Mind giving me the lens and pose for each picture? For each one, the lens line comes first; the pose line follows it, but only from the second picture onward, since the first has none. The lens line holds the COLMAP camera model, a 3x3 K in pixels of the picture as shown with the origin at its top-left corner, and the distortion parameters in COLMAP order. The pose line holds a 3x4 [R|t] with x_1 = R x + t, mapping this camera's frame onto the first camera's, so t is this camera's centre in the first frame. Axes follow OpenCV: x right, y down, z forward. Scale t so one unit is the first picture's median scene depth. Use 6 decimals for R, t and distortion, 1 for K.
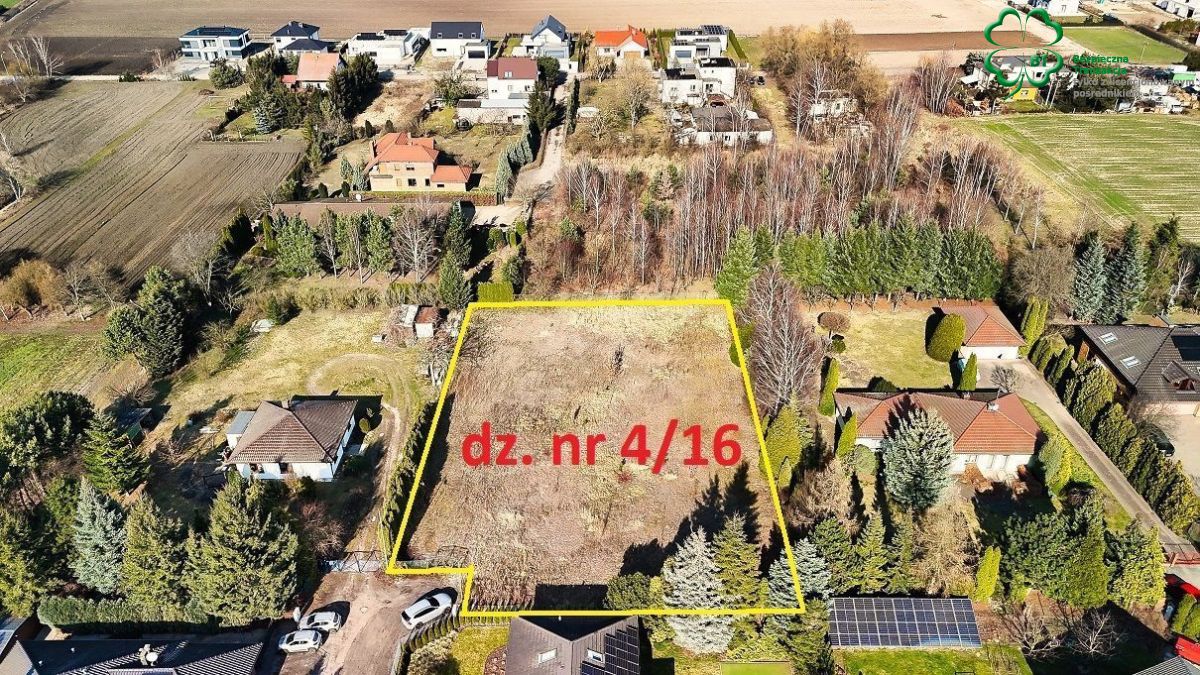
lens RADIAL K [[849.6, 0, 600.6], [0, 849.6, 337.0], [0, 0, 1]] dist [-0.008269, -0.004431]
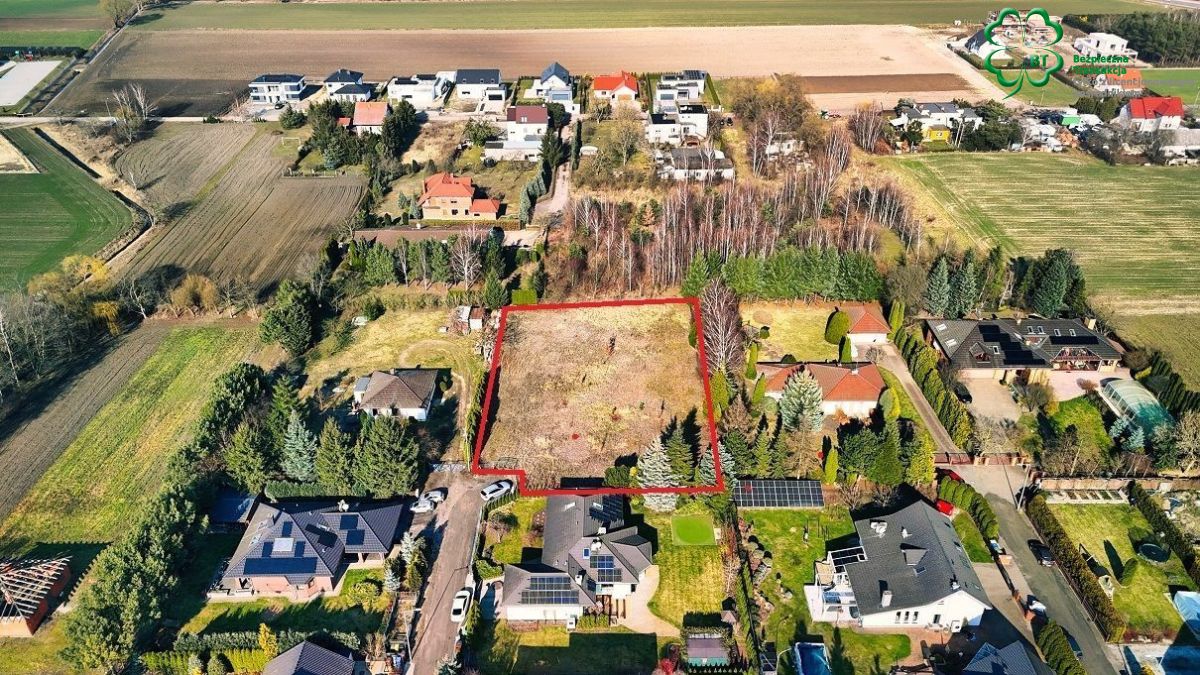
lens RADIAL K [[849.6, 0, 599.9], [0, 849.6, 336.6], [0, 0, 1]] dist [-0.008269, -0.004431]
pose [[0.999996, -0.002273, 0.001727, -0.002001], [0.002273, 0.999997, -0.000039, 0.013479], [-0.001727, 0.000043, 0.999999, -0.411664]]
